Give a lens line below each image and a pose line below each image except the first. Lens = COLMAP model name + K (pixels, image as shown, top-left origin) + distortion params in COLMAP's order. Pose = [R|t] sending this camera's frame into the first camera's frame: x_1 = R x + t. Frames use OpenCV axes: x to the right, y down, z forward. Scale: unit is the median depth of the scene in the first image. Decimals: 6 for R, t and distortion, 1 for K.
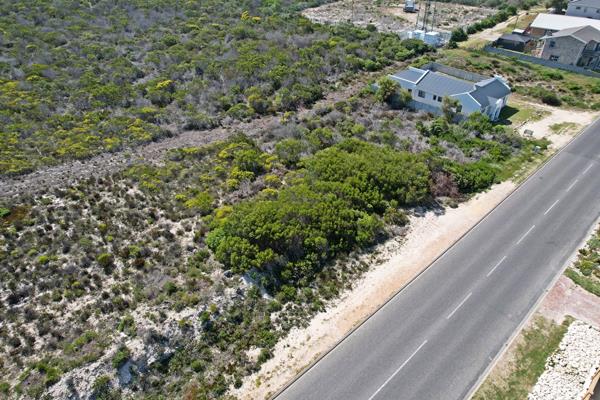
lens RADIAL K [[385.8, 0, 300.0], [0, 385.8, 200.0], [0, 0, 1]] dist [-0.081842, 0.072708]
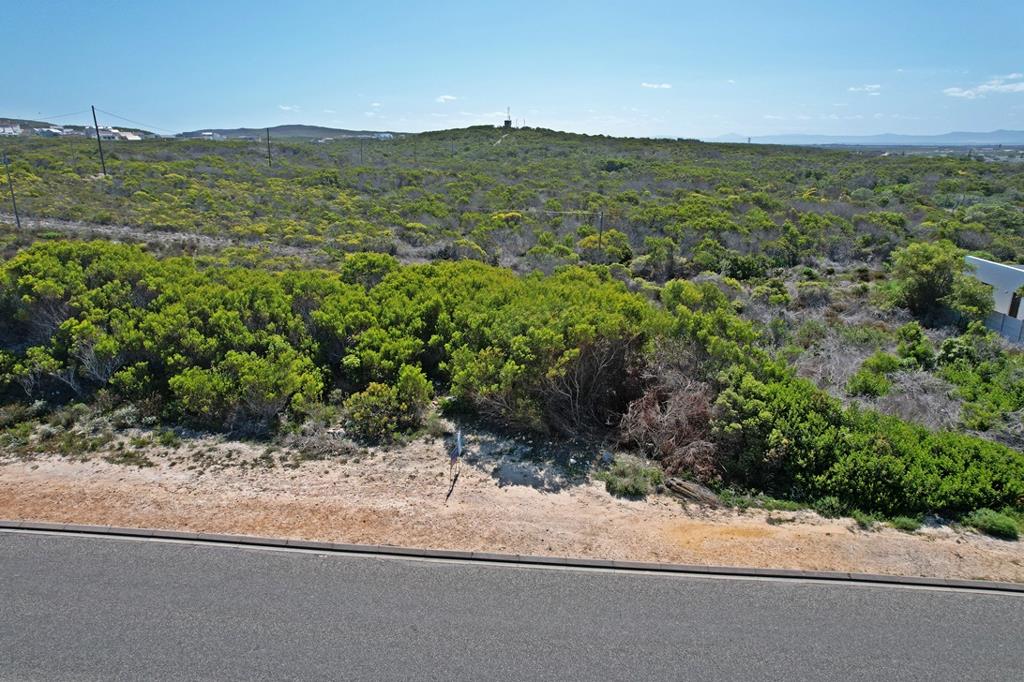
lens RADIAL K [[649.6, 0, 513.1], [0, 649.6, 349.6], [0, 0, 1]] dist [-0.071462, 0.057749]
pose [[0.706147, 0.225317, -0.671259, 0.629308], [-0.428817, 0.890477, -0.152205, 0.030917], [0.563446, 0.395326, 0.725428, 0.674805]]
